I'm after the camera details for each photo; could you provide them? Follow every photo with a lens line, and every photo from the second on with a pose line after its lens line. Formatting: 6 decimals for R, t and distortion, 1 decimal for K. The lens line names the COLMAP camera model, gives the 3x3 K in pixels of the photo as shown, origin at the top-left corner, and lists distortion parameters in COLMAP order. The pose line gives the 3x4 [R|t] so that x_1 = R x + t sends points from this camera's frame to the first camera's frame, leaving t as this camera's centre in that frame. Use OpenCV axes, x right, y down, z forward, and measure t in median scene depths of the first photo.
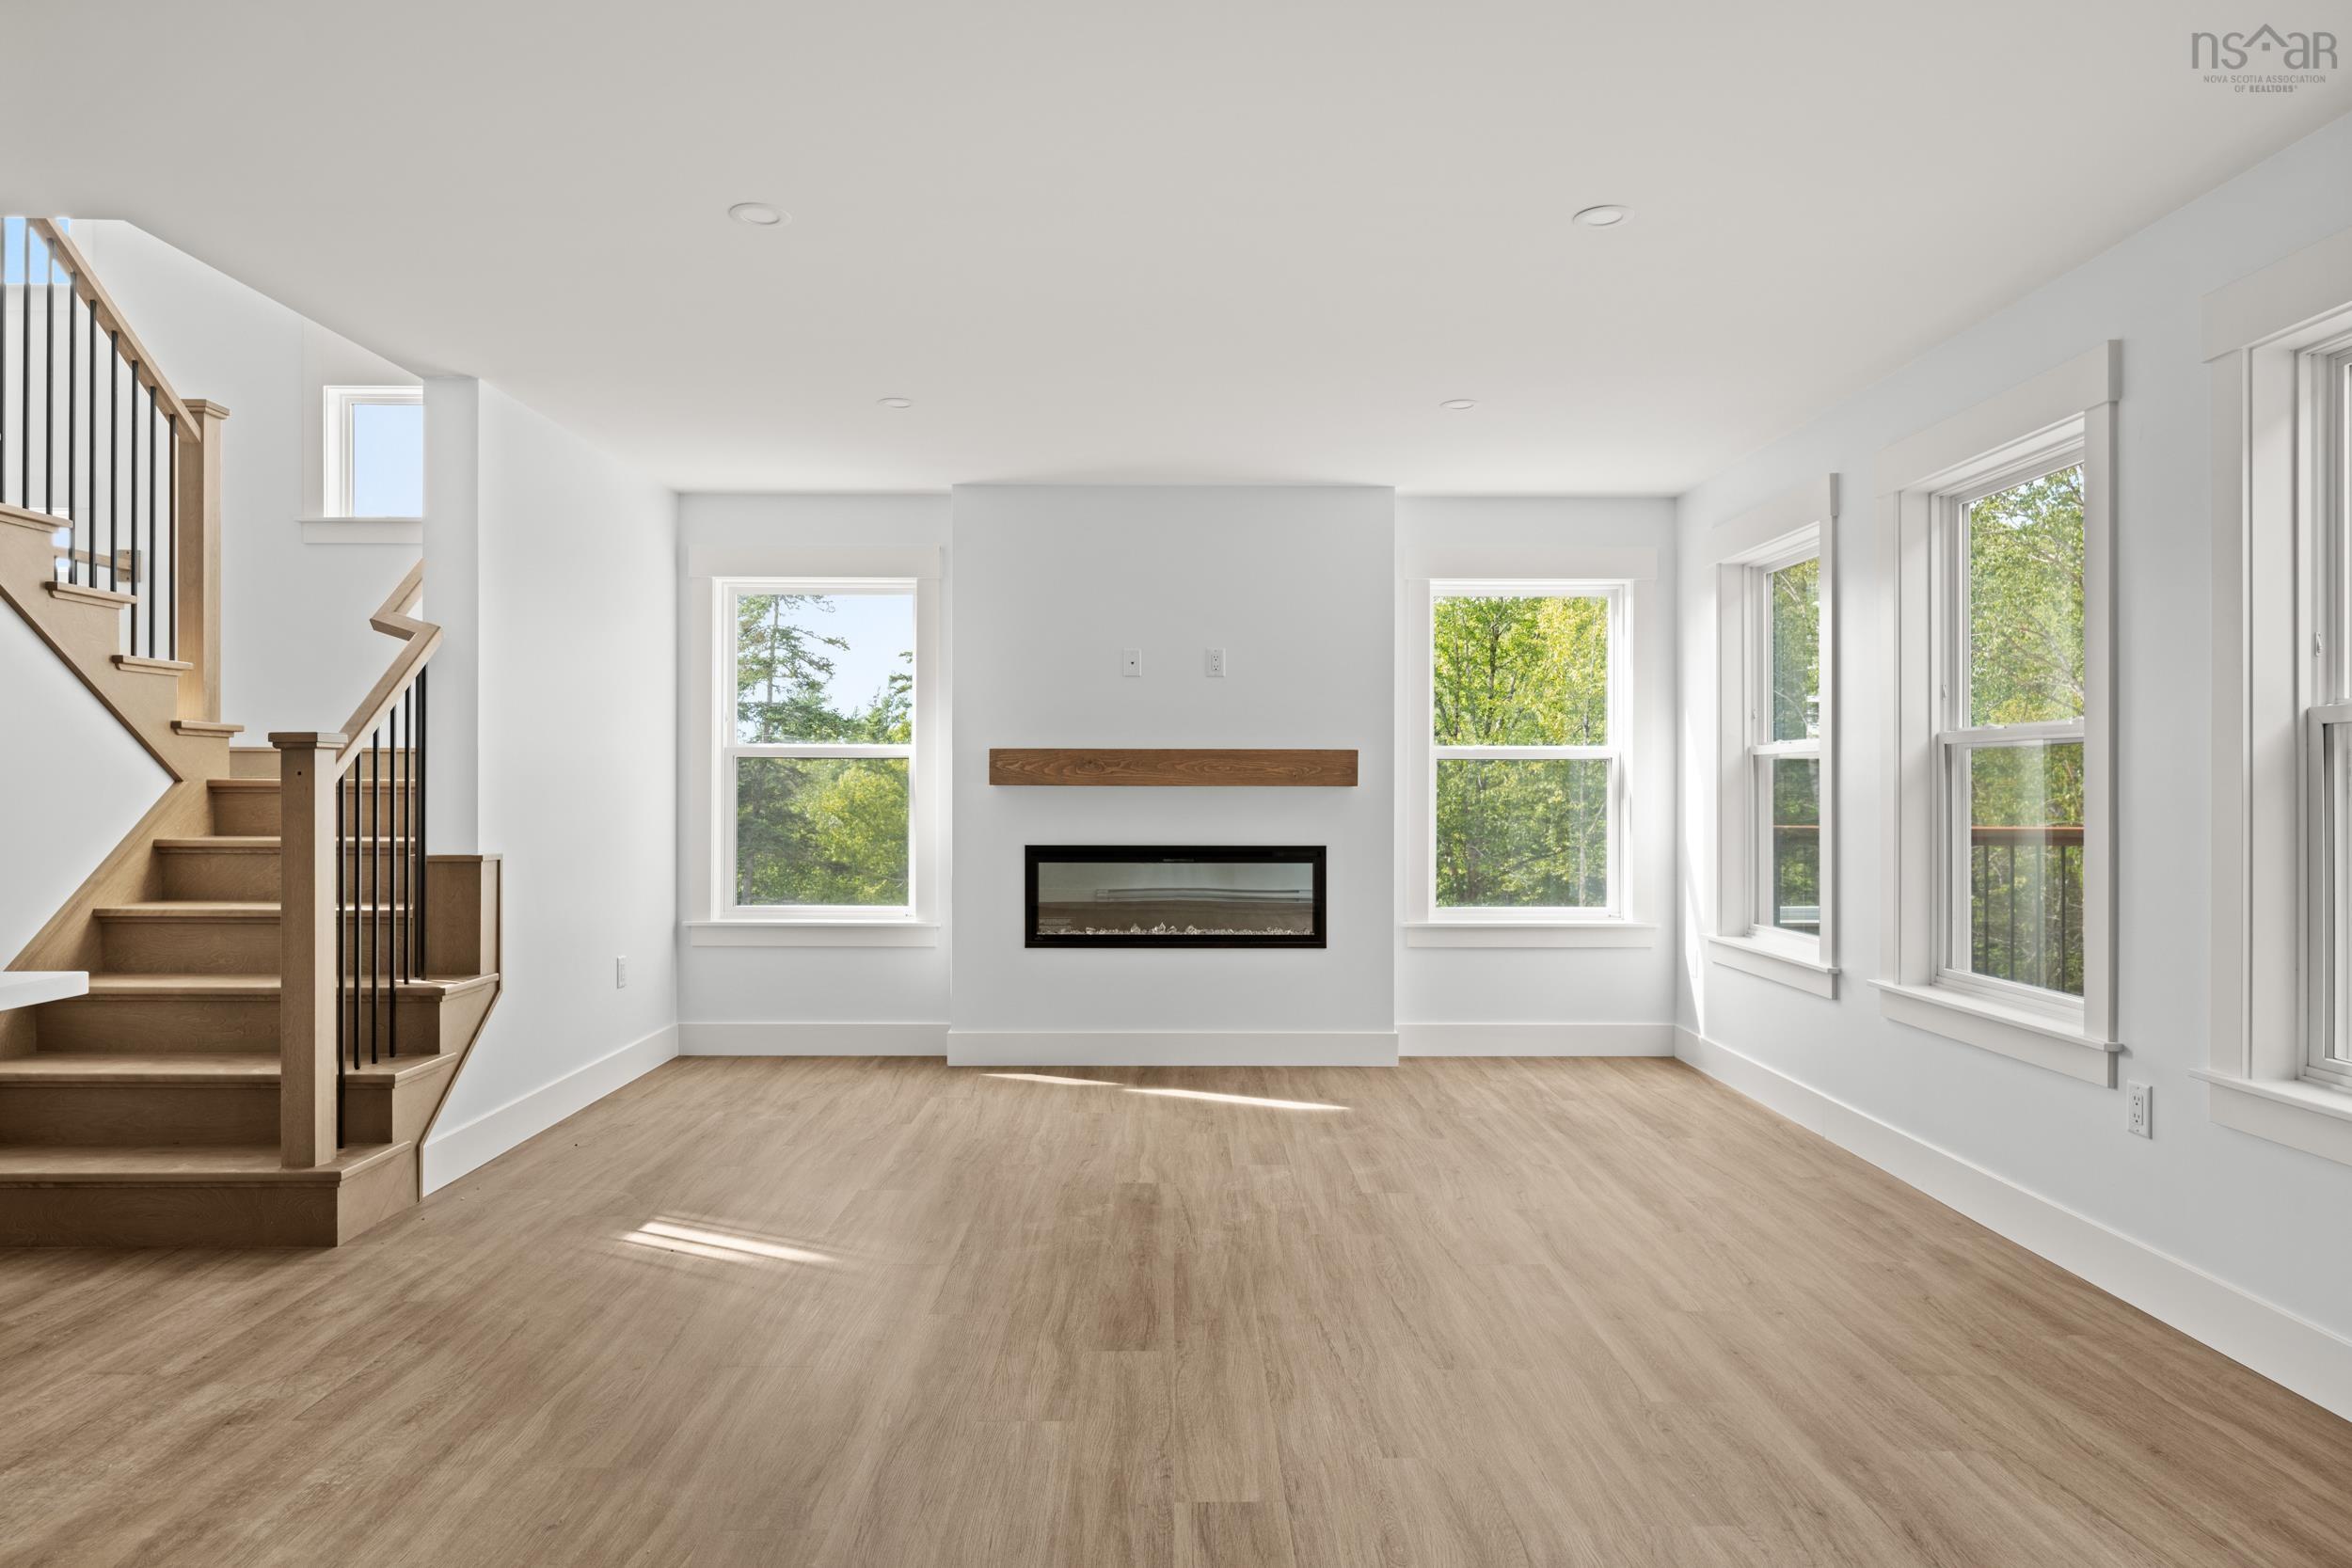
lens RADIAL K [[1406.7, 0, 1176.0], [0, 1406.7, 784.0], [0, 0, 1]] dist [0.002638, 0.000009]
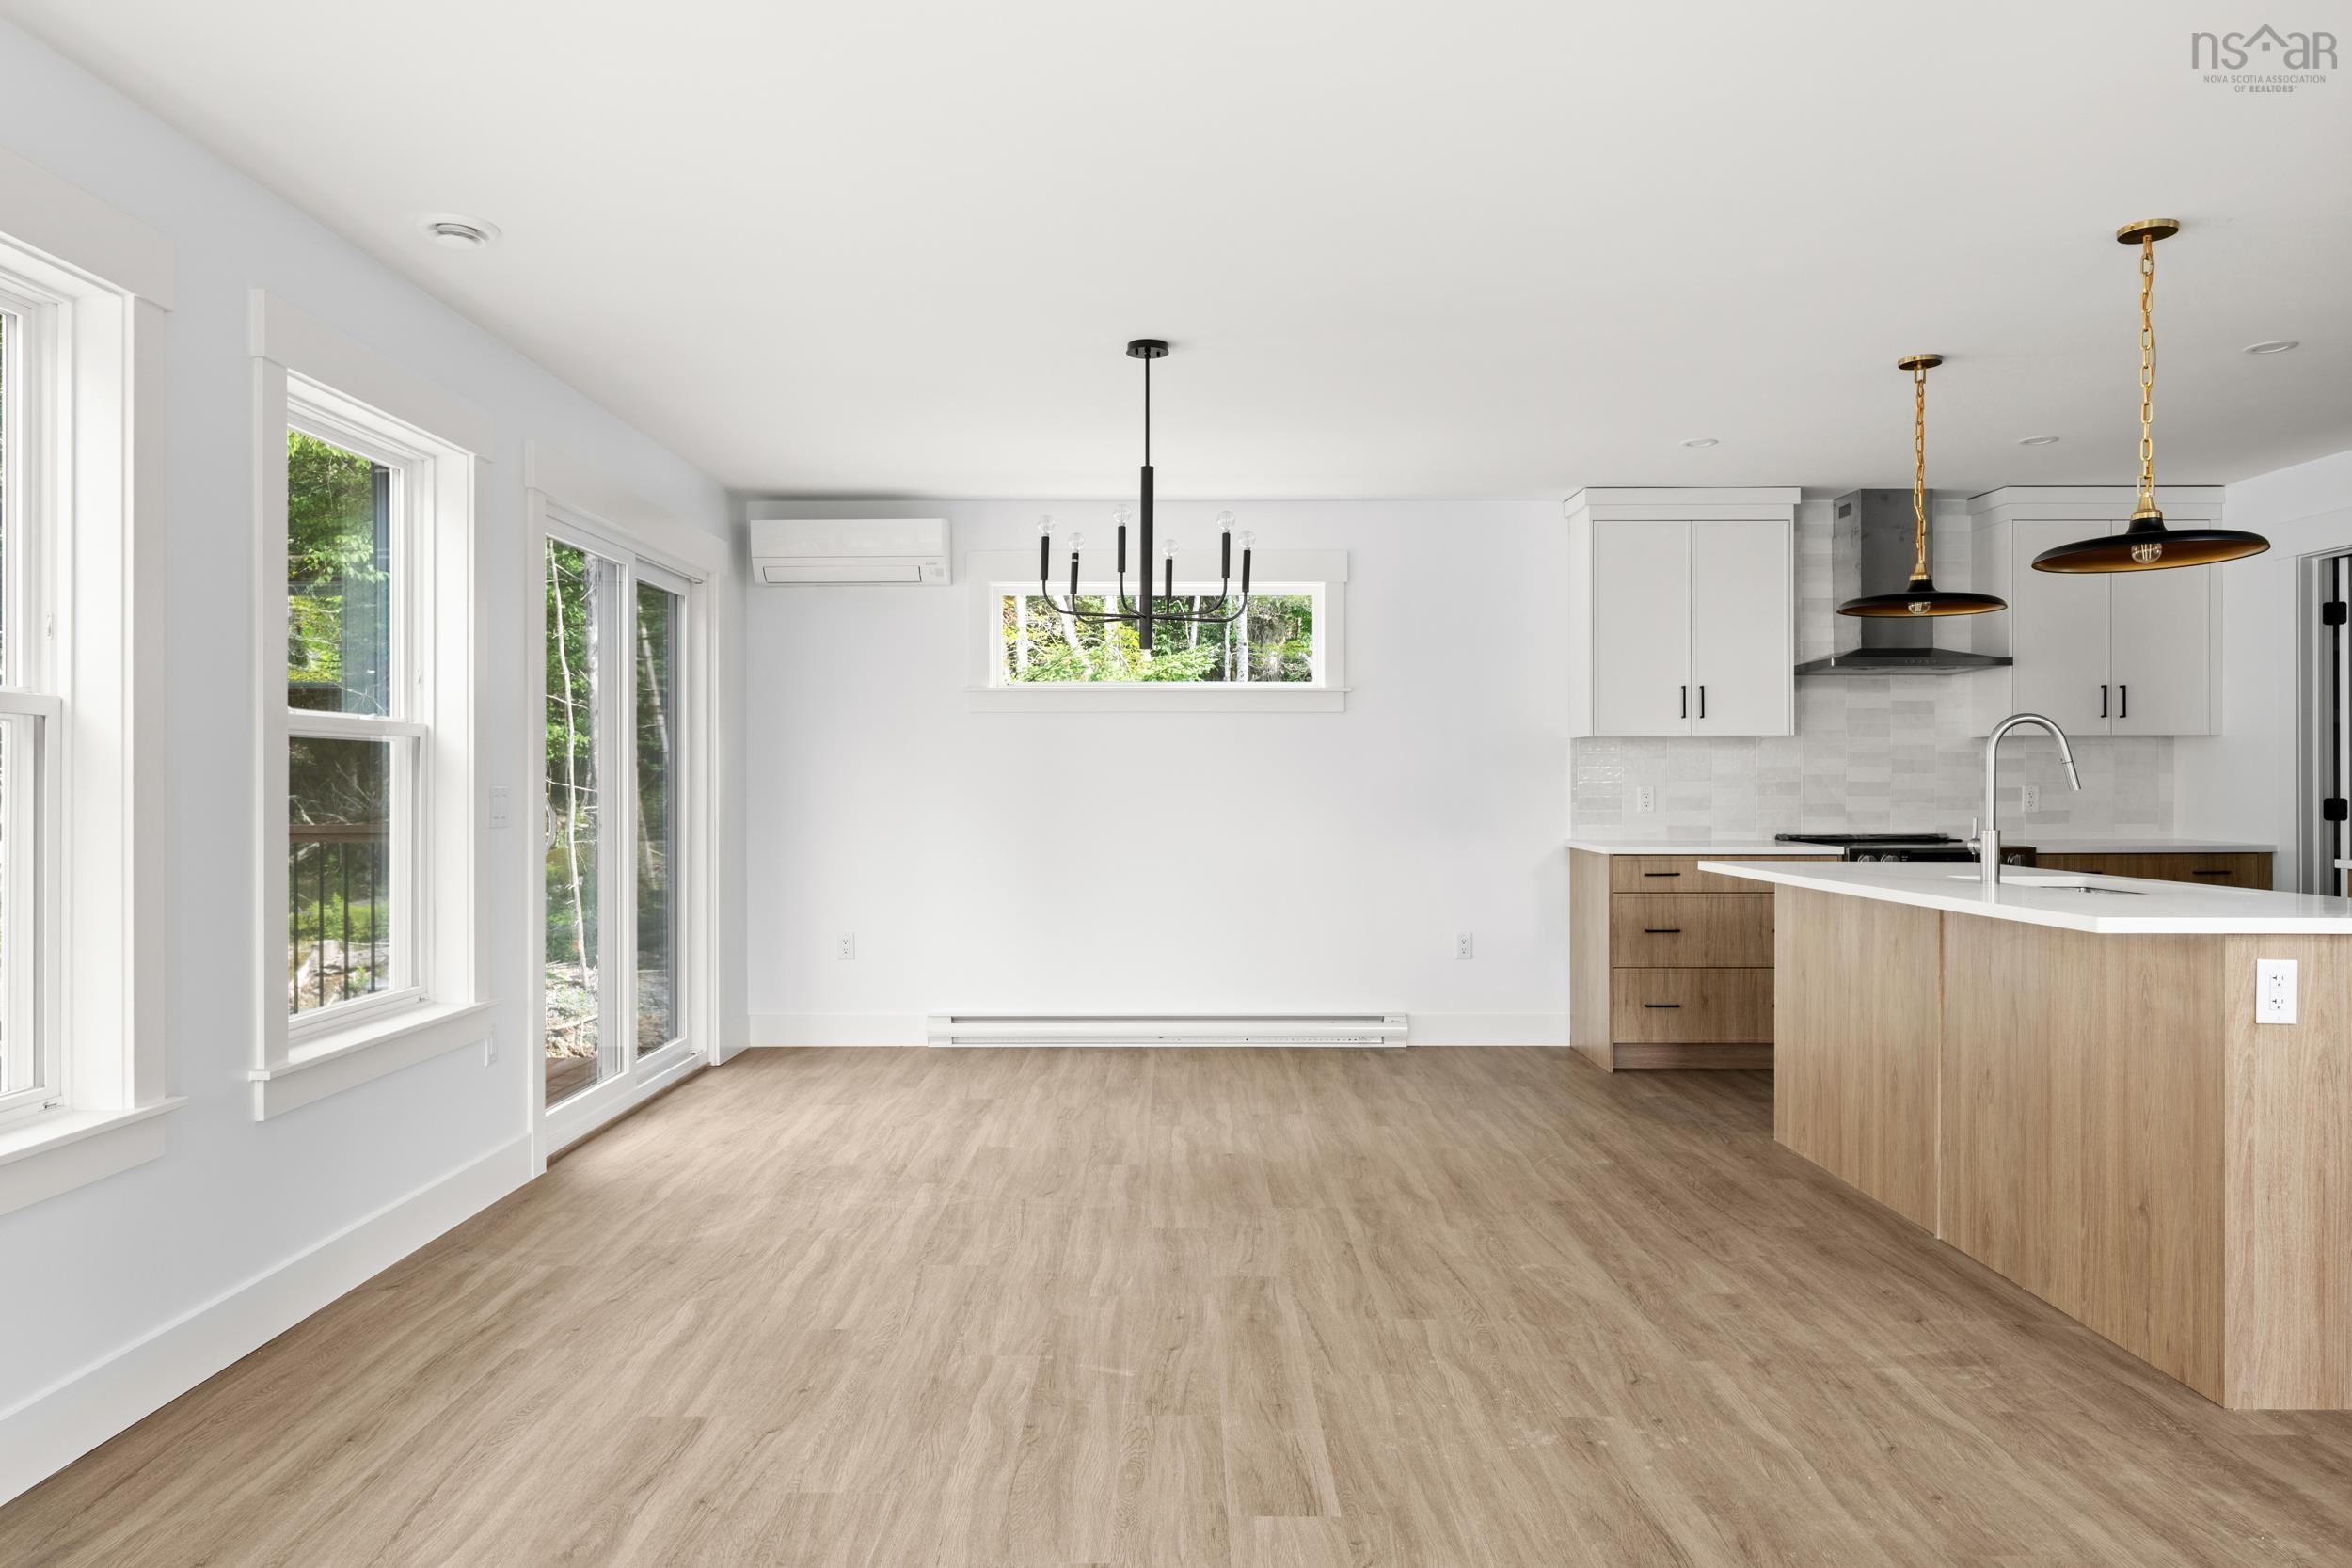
lens RADIAL K [[1560.7, 0, 1170.6], [0, 1560.7, 789.4], [0, 0, 1]] dist [-0.000793, -0.000654]
pose [[-0.999961, -0.000425, 0.008775, 0.061009], [-0.000421, 1.000000, 0.000481, 0.002594], [-0.008775, 0.000477, -0.999961, 1.173437]]
